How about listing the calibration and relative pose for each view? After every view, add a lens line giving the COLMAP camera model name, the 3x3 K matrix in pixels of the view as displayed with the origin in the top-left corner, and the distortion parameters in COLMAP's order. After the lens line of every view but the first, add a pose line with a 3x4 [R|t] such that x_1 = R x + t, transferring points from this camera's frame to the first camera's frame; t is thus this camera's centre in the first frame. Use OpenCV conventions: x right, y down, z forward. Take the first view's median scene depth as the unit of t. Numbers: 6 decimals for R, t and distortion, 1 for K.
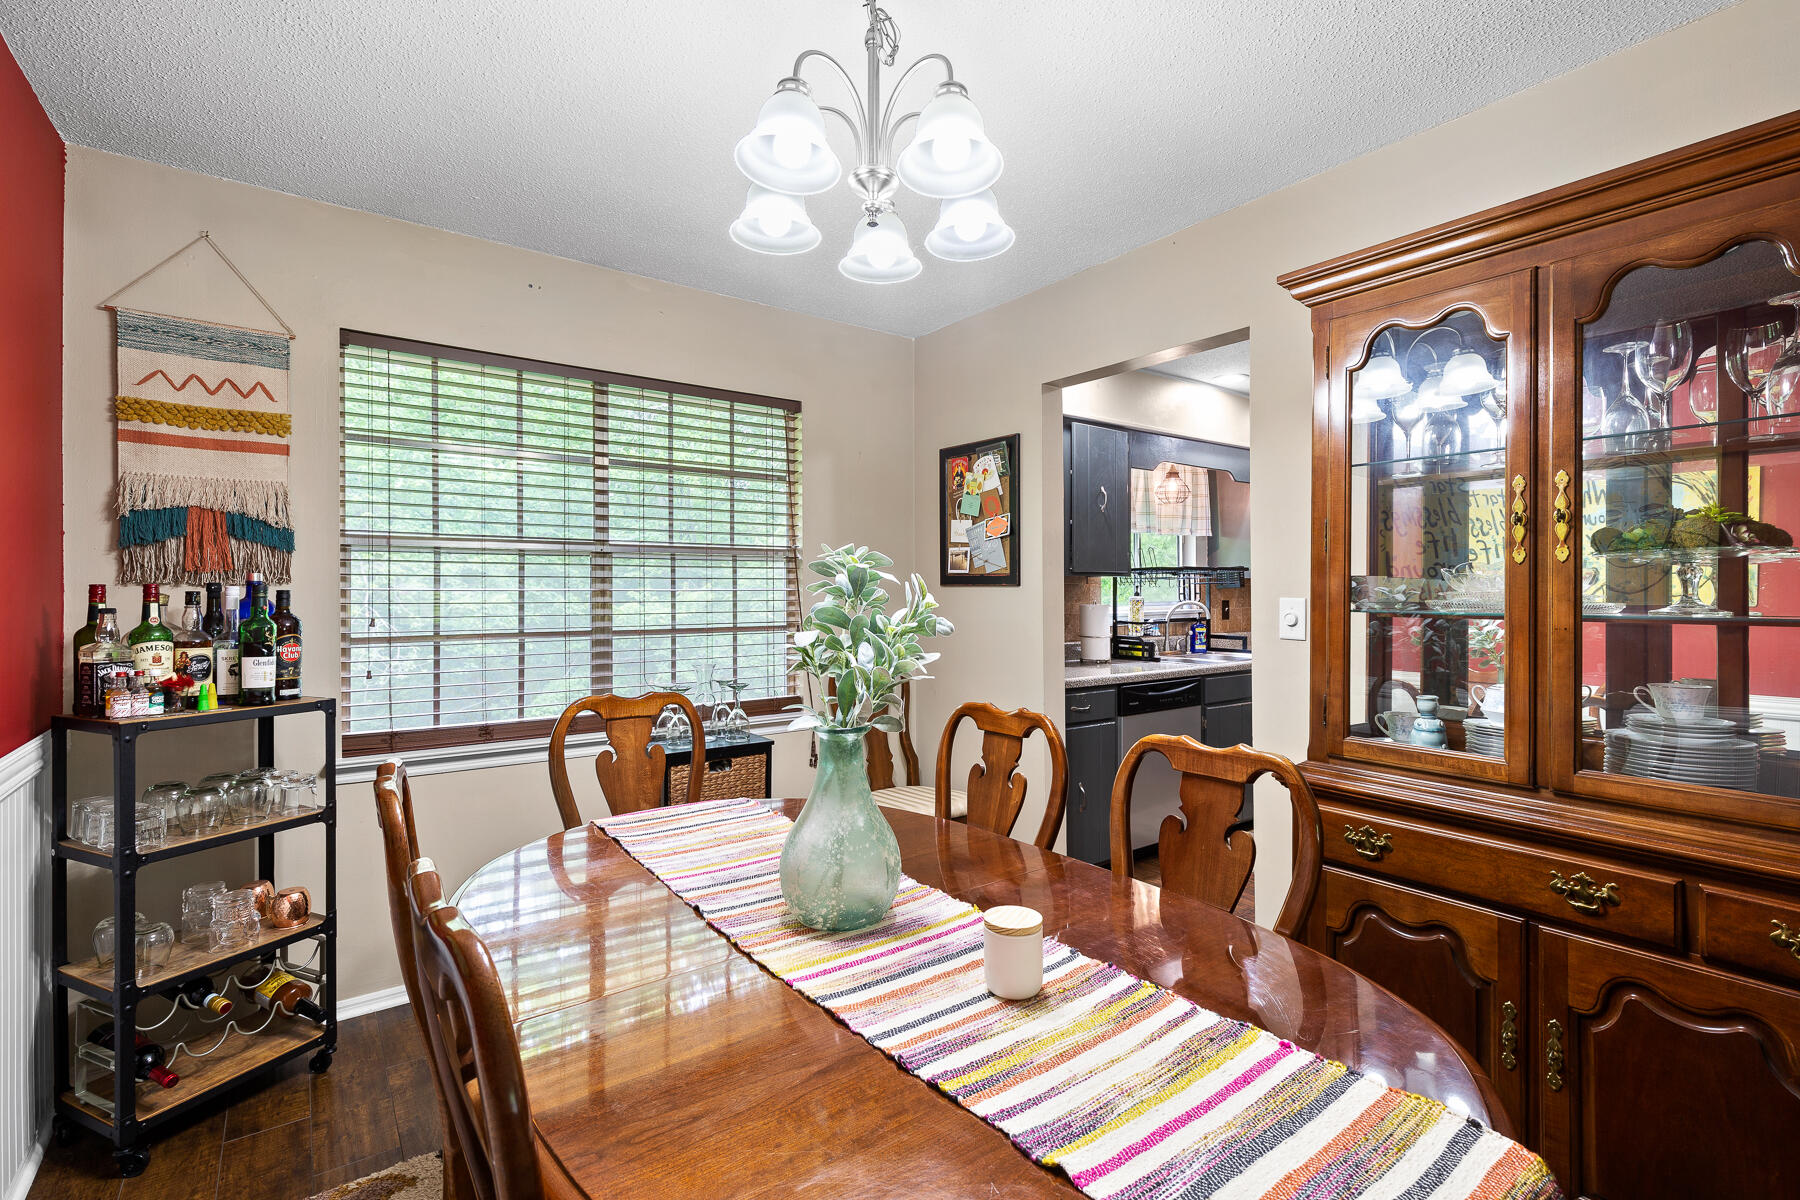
lens RADIAL K [[817.7, 0, 904.9], [0, 817.7, 583.1], [0, 0, 1]] dist [0.002181, 0.000472]
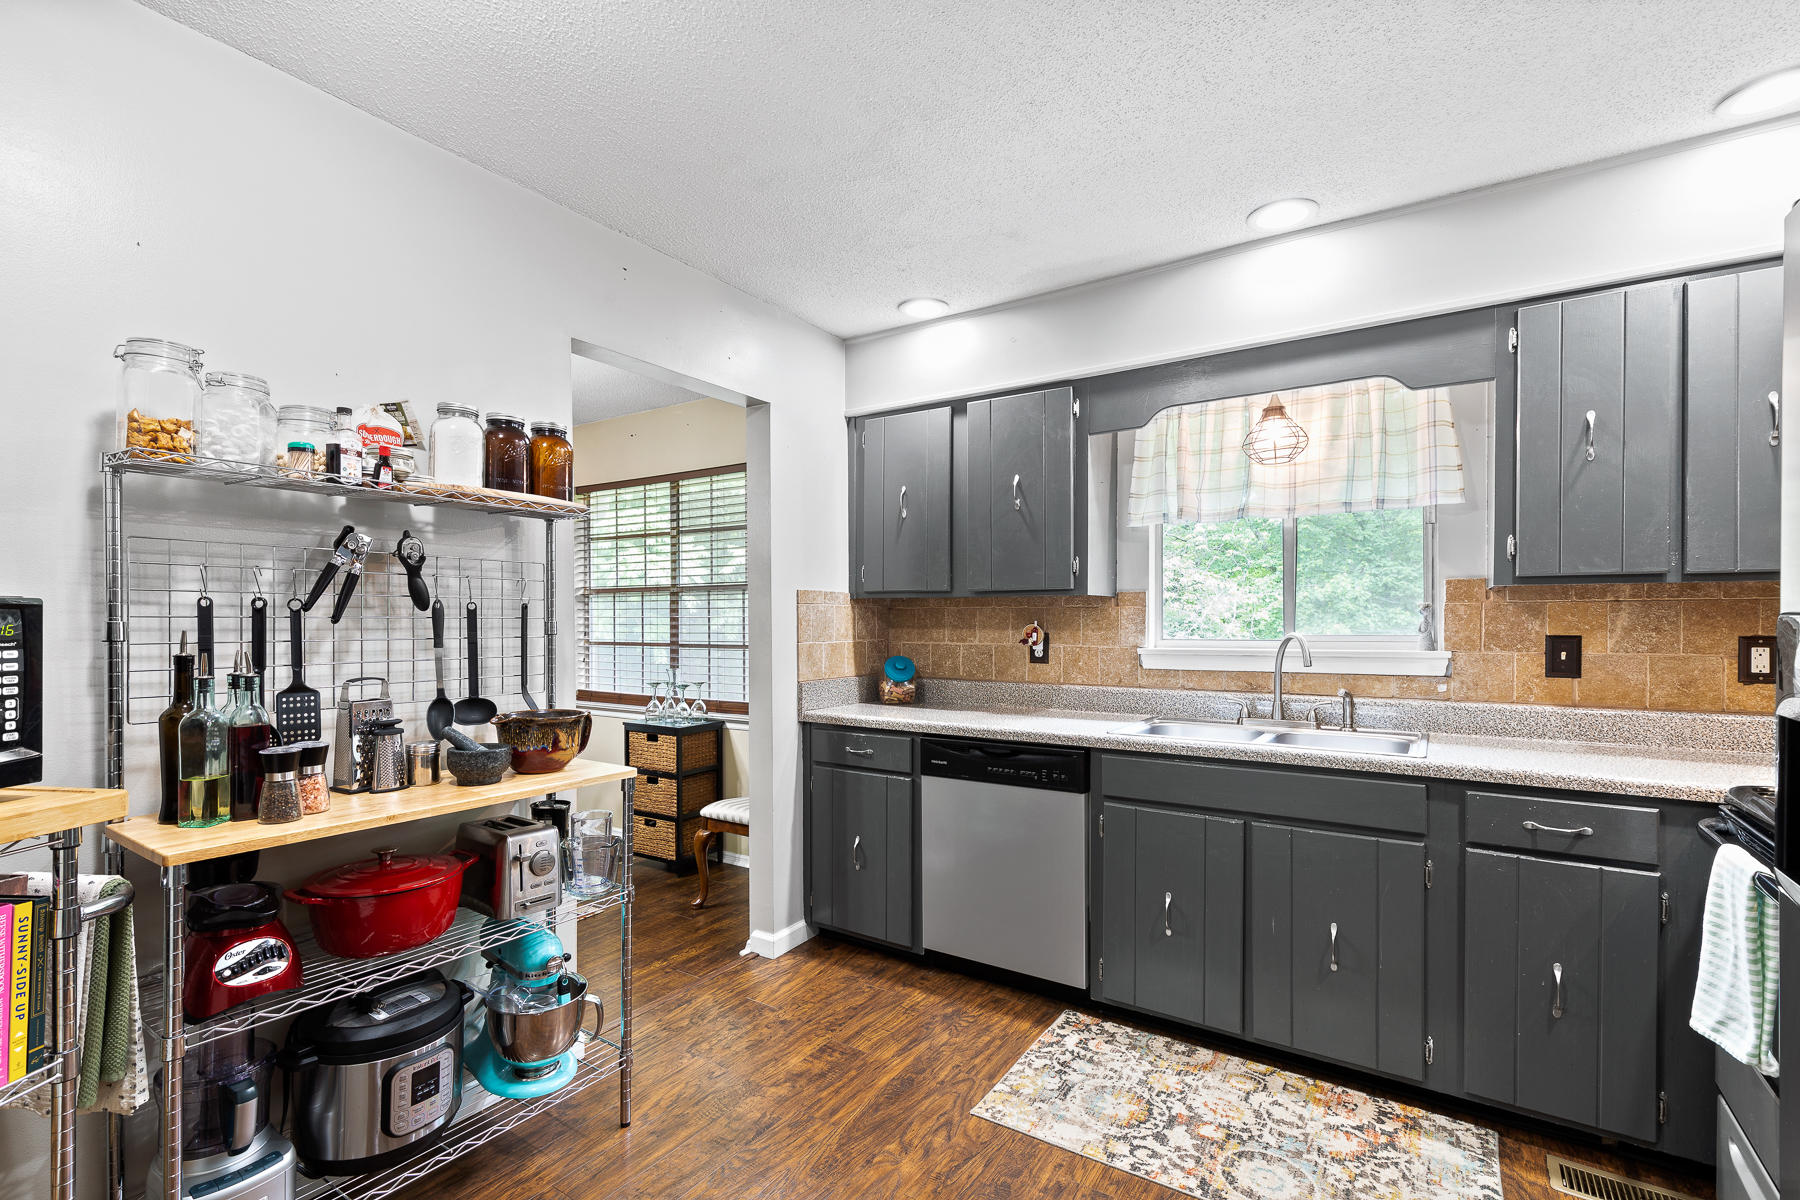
lens RADIAL K [[817.7, 0, 904.9], [0, 817.7, 583.1], [0, 0, 1]] dist [0.002181, 0.000472]
pose [[0.332253, -0.040946, -0.942301, 2.002569], [0.006886, 0.999136, -0.040988, 0.018397], [0.943165, 0.007130, 0.332247, 1.488003]]
